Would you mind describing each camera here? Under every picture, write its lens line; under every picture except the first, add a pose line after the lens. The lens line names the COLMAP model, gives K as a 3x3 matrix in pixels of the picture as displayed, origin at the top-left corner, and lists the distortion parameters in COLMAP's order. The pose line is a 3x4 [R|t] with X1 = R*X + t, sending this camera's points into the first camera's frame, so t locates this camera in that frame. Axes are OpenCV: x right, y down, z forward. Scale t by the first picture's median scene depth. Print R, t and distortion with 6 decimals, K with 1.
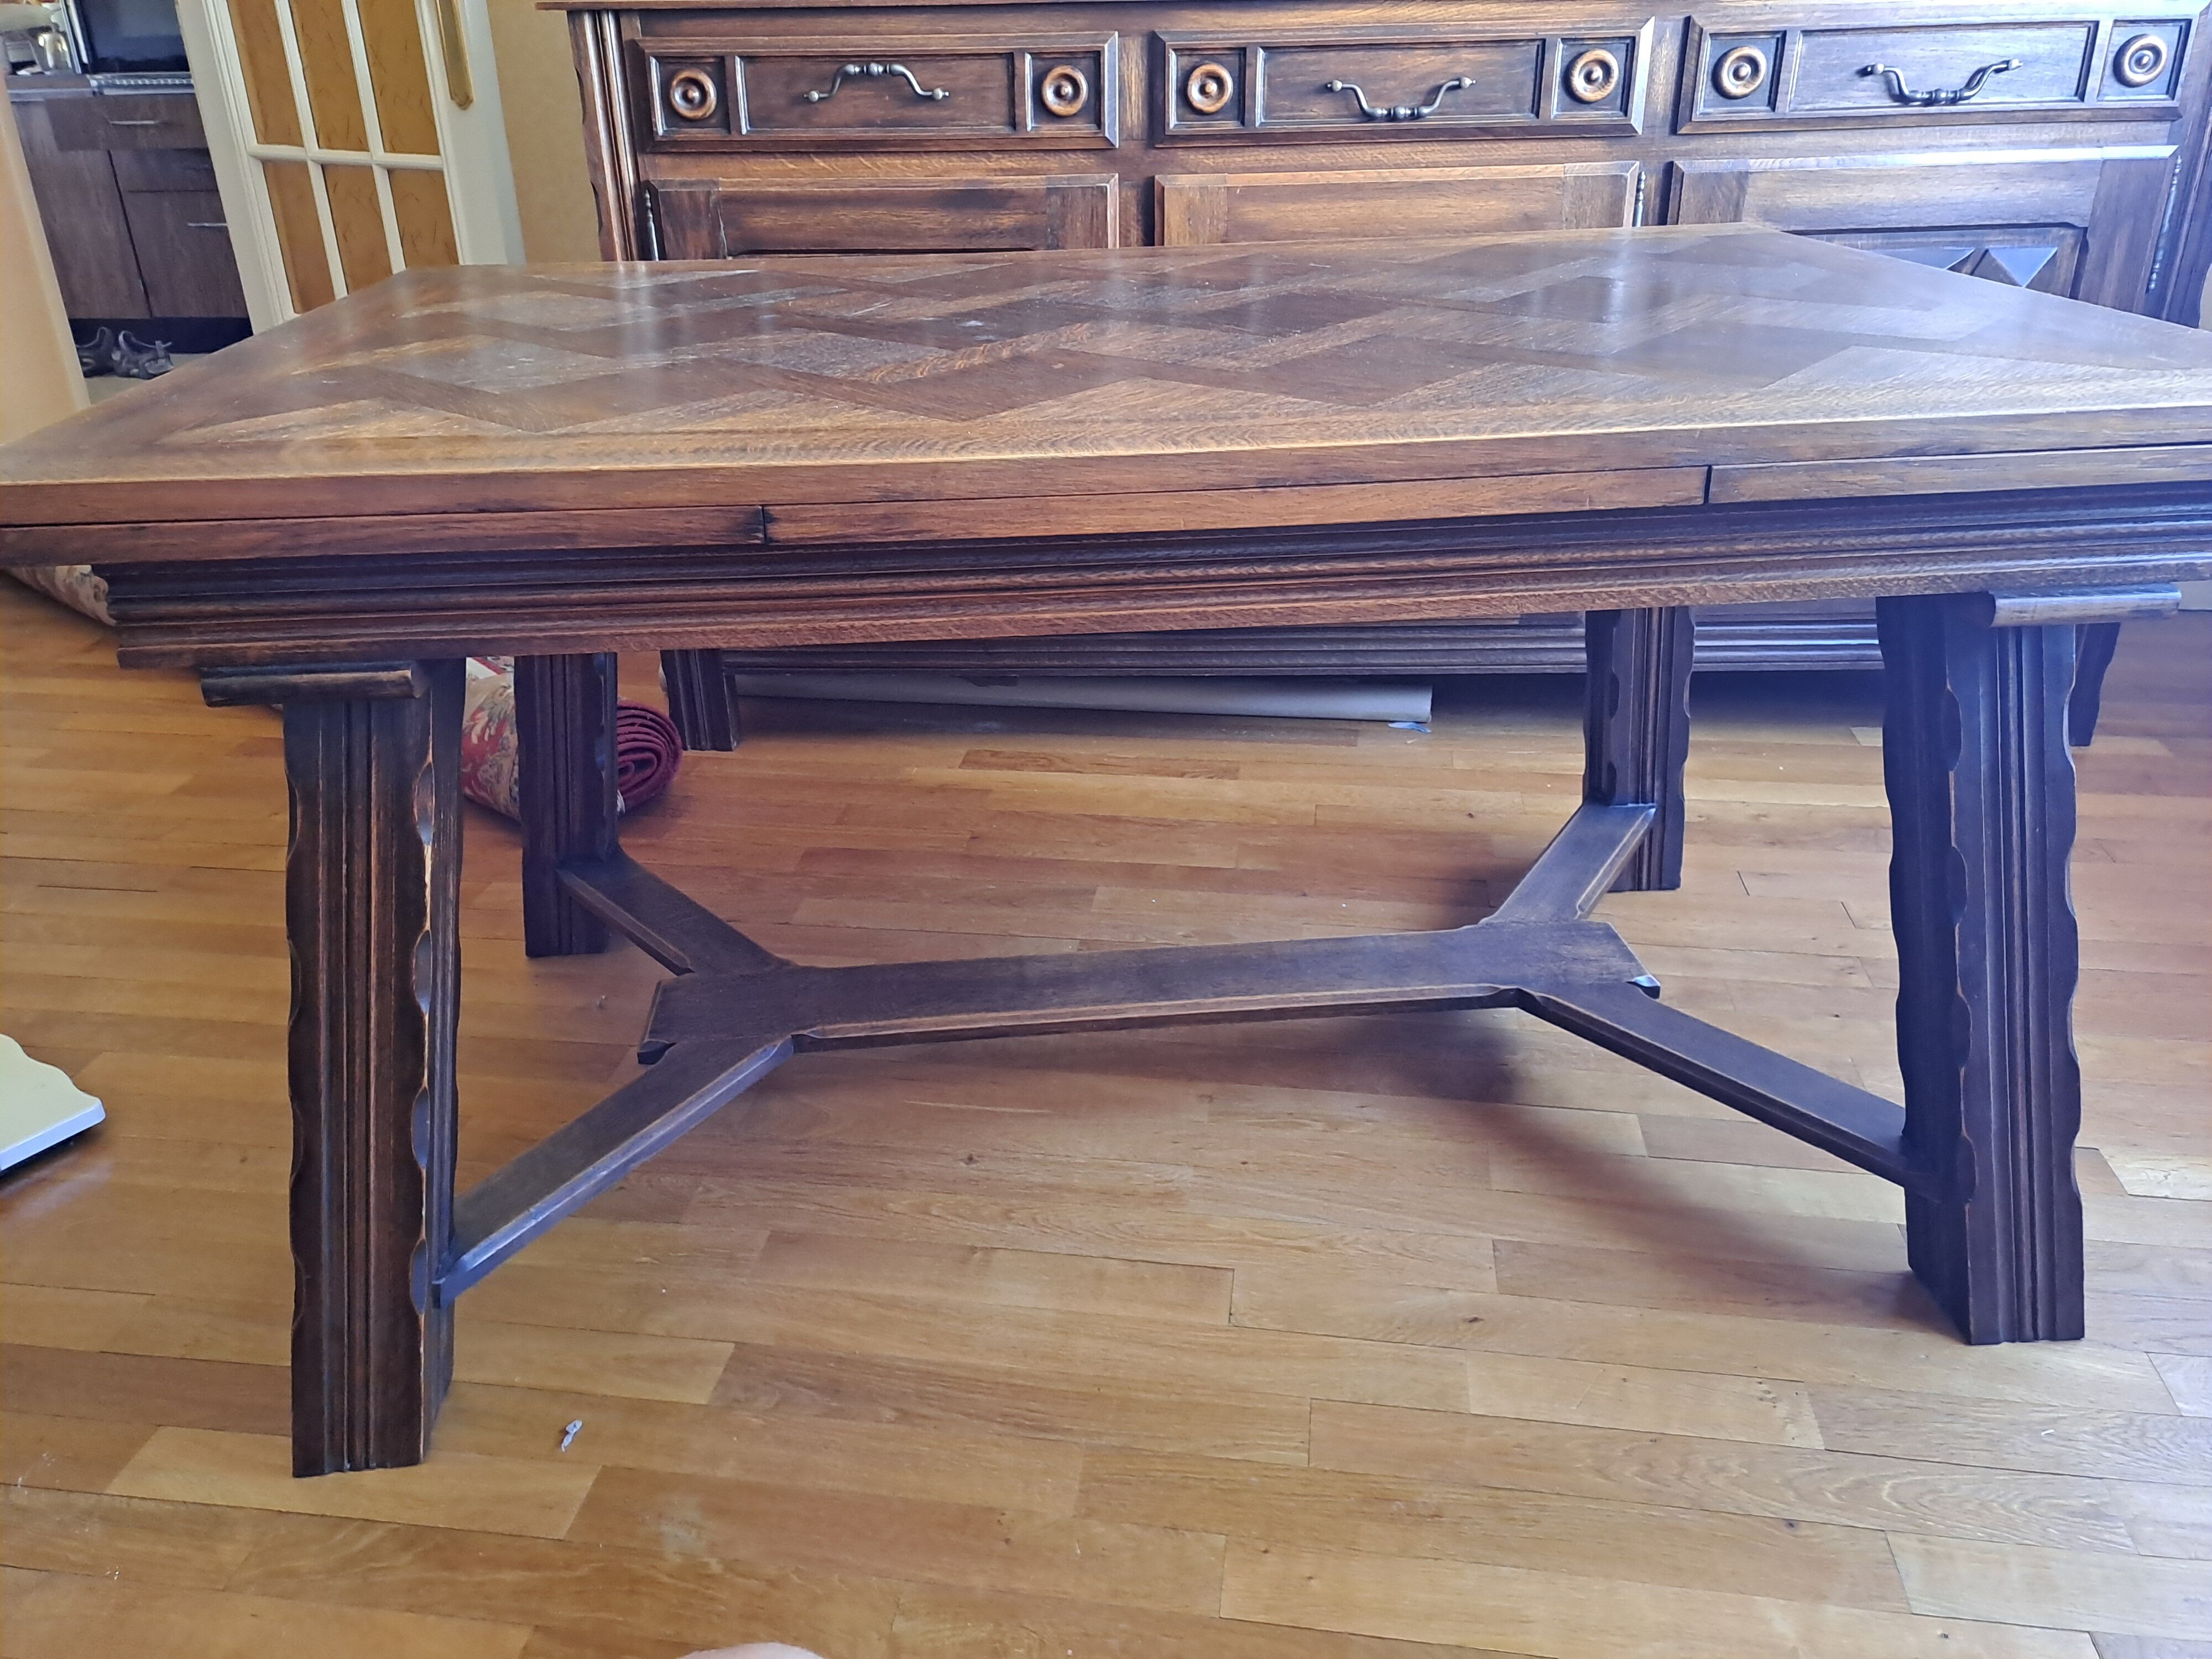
lens RADIAL K [[1594.8, 0, 1105.2], [0, 1594.8, 762.7], [0, 0, 1]] dist [0.091046, -0.074869]
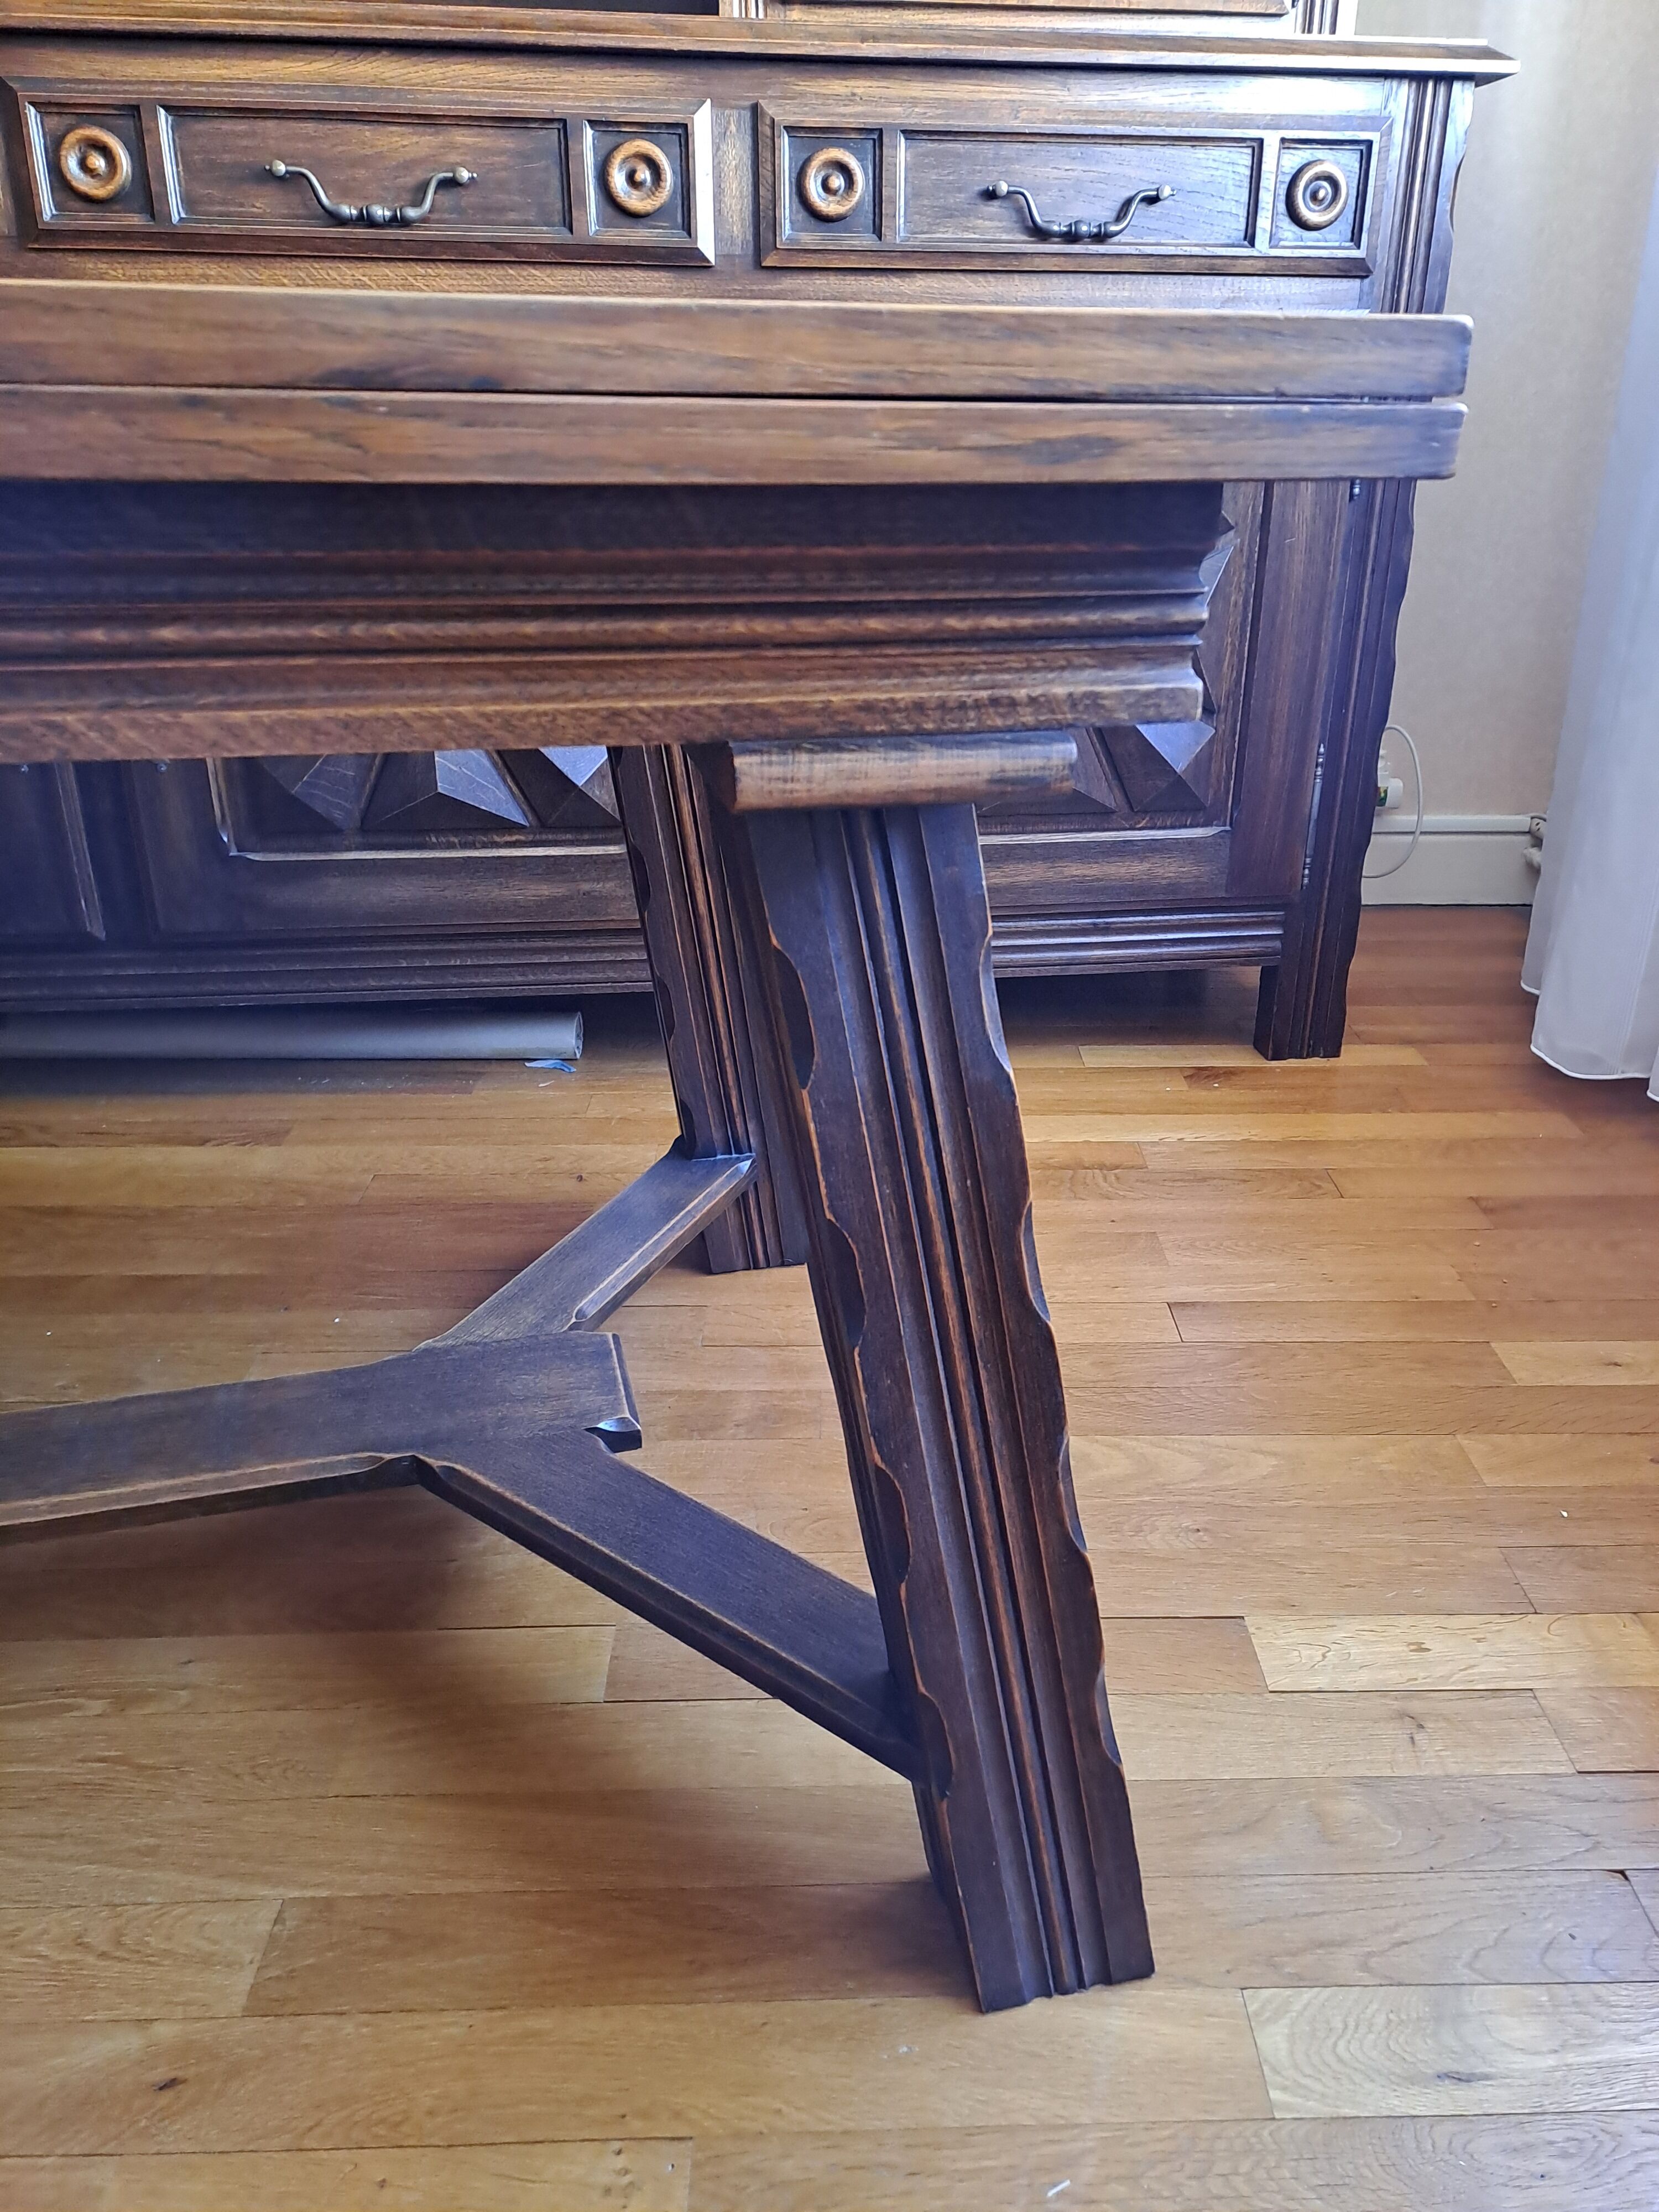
lens RADIAL K [[1658.1, 0, 823.7], [0, 1658.1, 1096.3], [0, 0, 1]] dist [0.082359, -0.082040]
pose [[0.985147, -0.043143, 0.166207, 0.238673], [0.045229, 0.998938, -0.008782, 0.007100], [-0.165651, 0.016169, 0.986052, 0.234061]]
